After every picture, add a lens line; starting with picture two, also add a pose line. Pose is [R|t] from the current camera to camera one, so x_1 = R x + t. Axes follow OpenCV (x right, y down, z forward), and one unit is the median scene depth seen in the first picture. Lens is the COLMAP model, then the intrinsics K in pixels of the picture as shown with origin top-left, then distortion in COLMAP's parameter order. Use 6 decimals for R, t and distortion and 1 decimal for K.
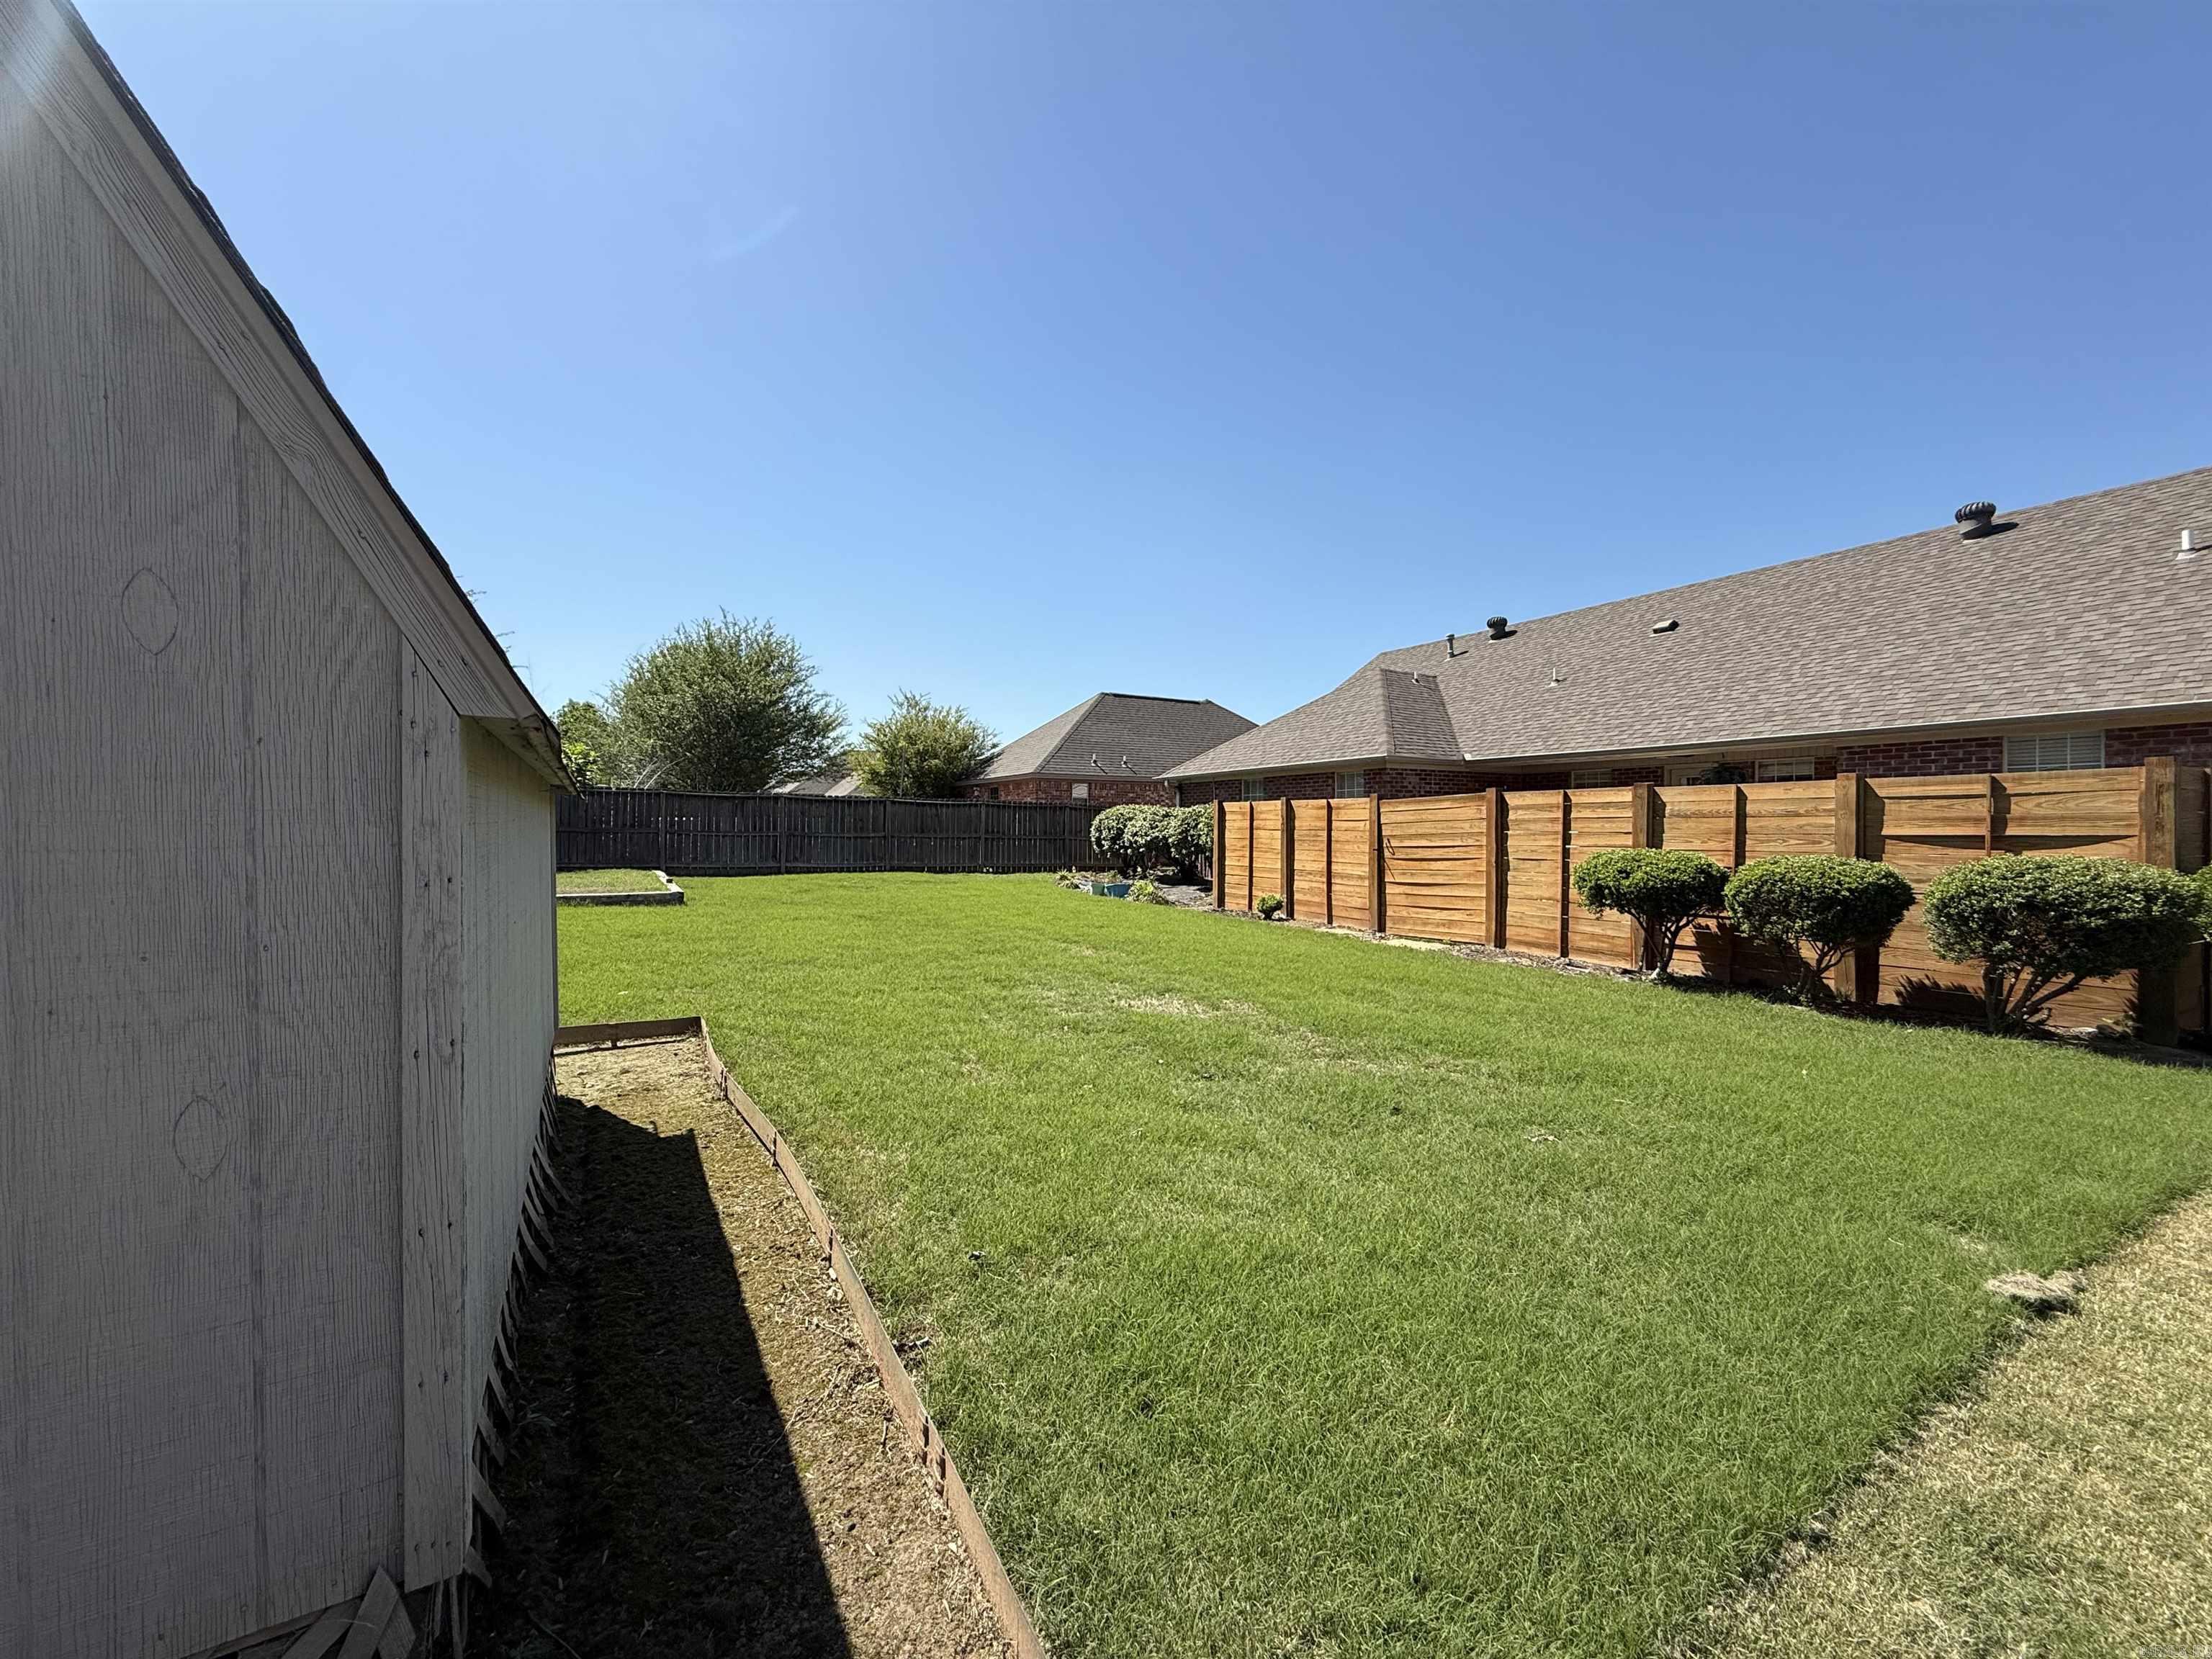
lens RADIAL K [[896.2, 0, 1099.8], [0, 896.2, 834.9], [0, 0, 1]] dist [0.000684, 0.000462]
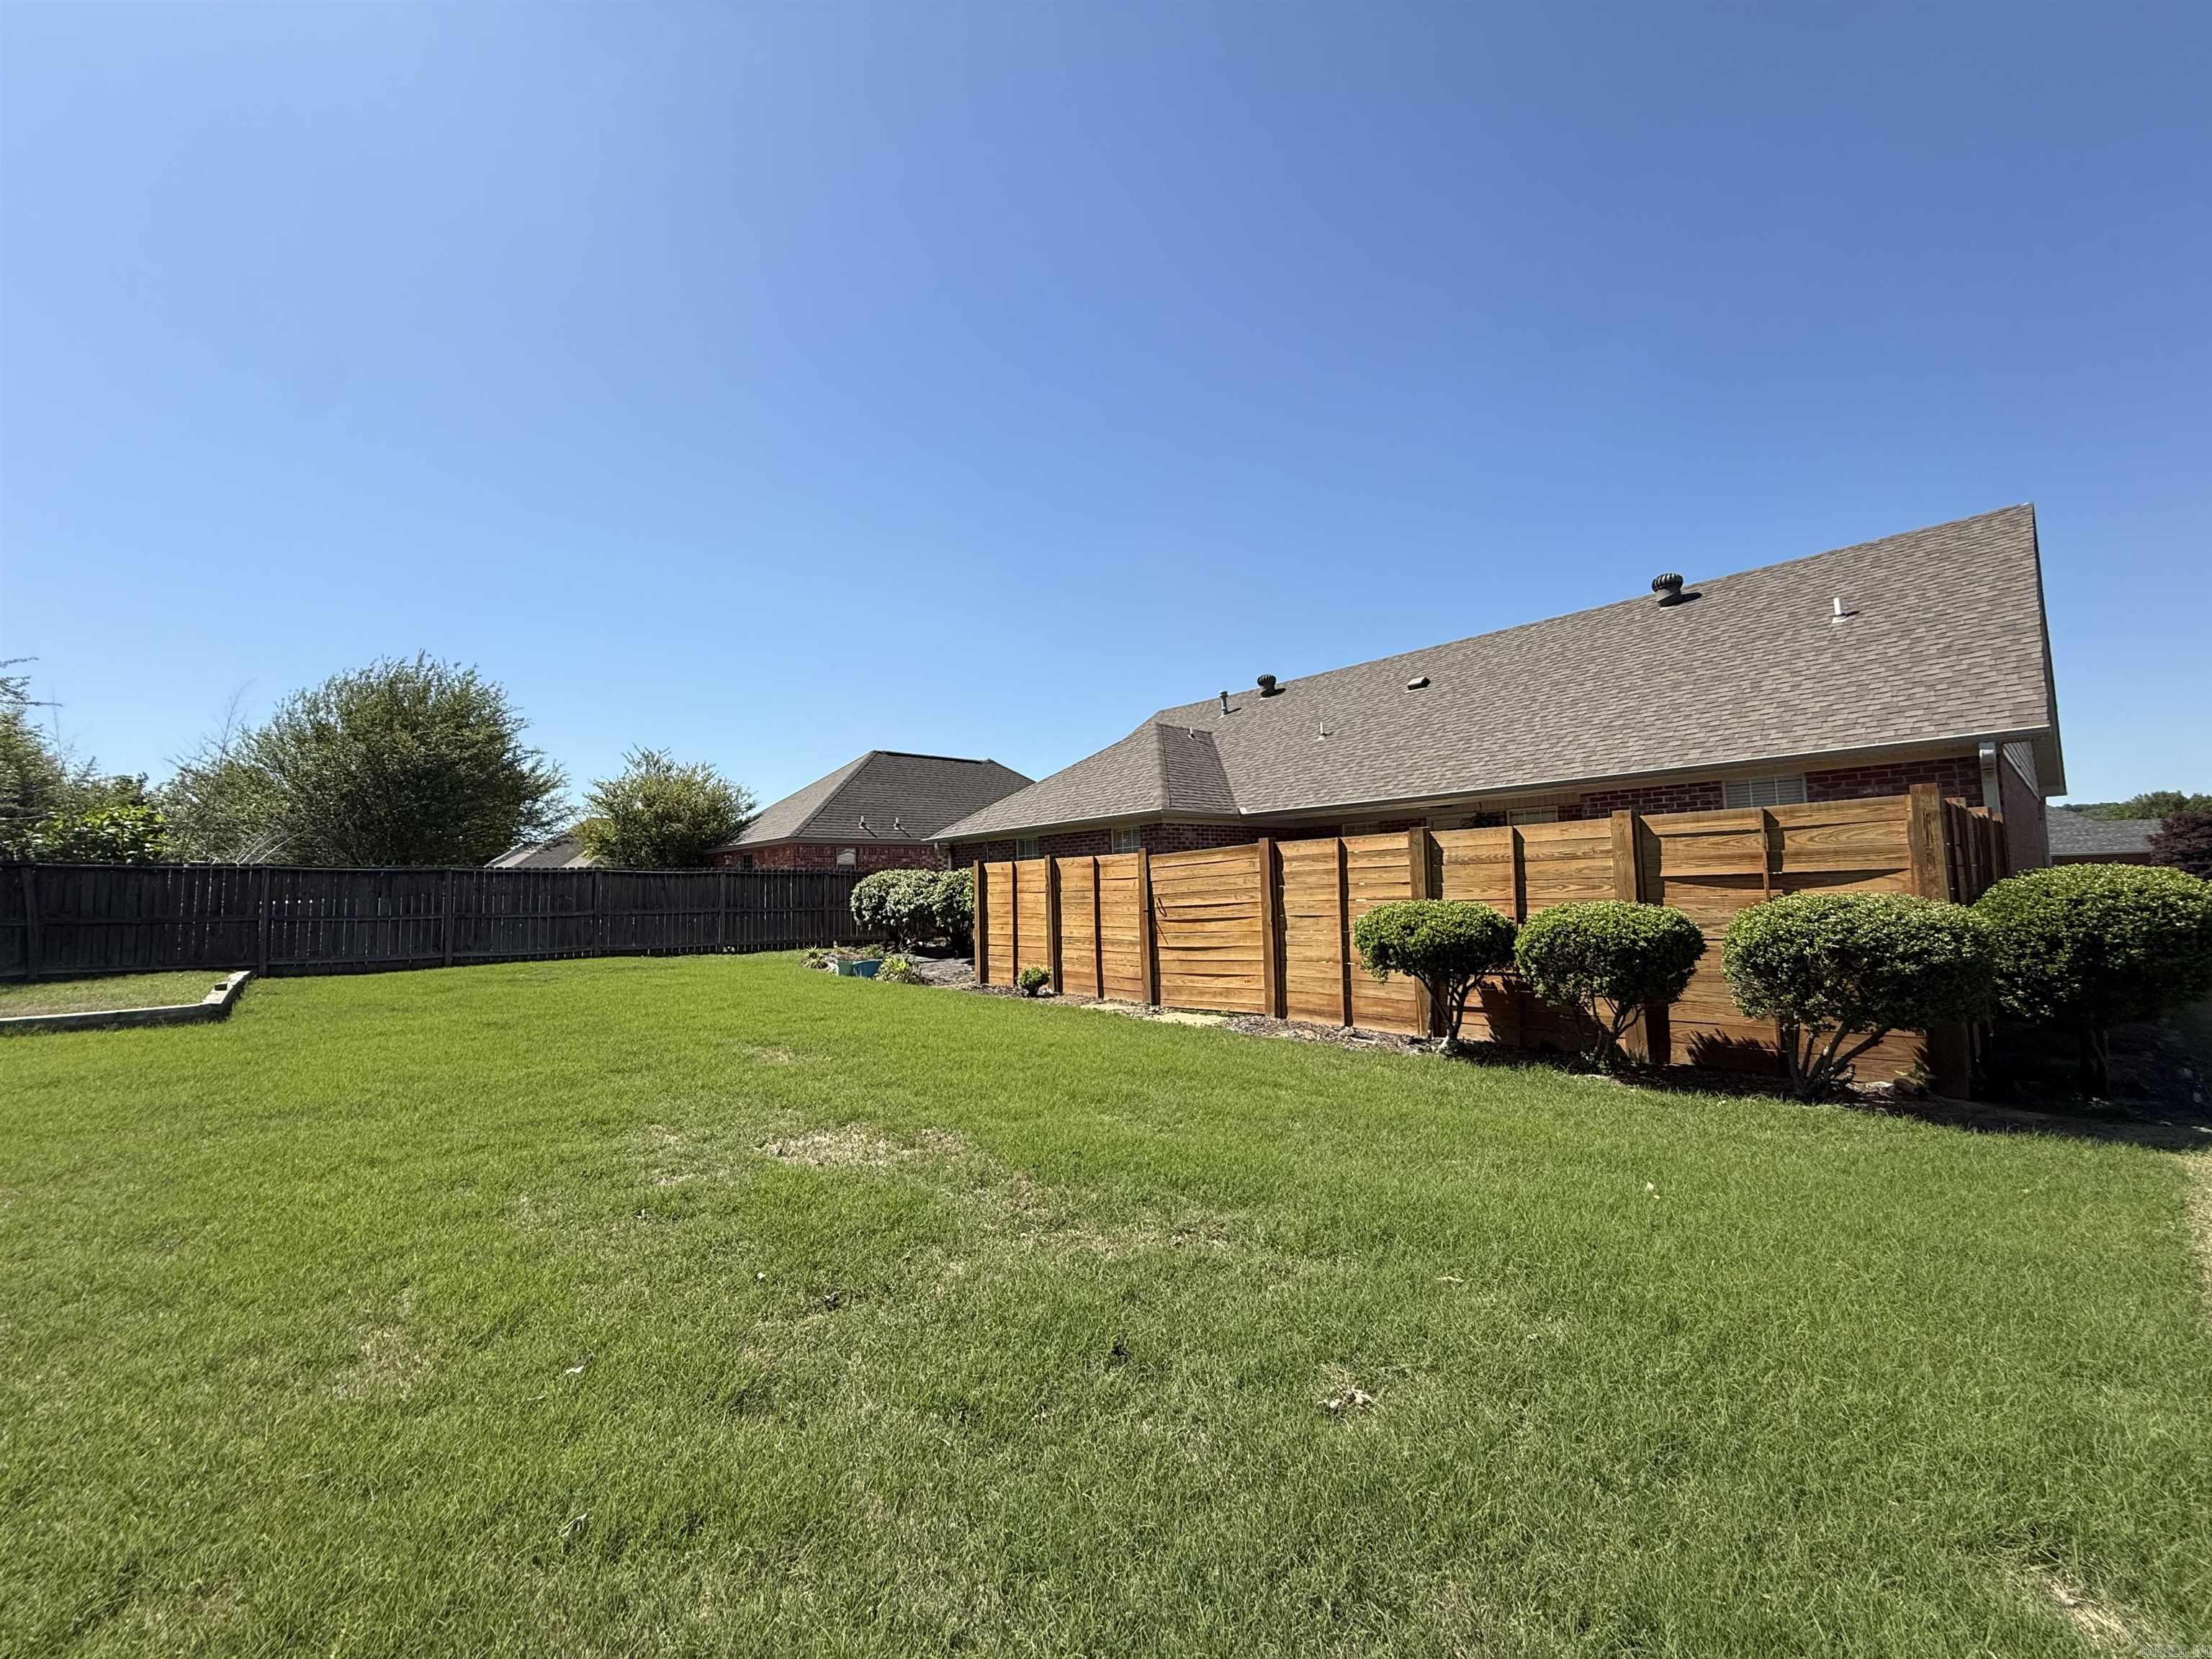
lens RADIAL K [[896.2, 0, 1109.4], [0, 896.2, 829.7], [0, 0, 1]] dist [0.000684, 0.000462]
pose [[0.973065, -0.013574, 0.230131, 0.067450], [0.031808, 0.996622, -0.075713, 0.002053], [-0.228326, 0.080994, 0.970210, 0.138359]]
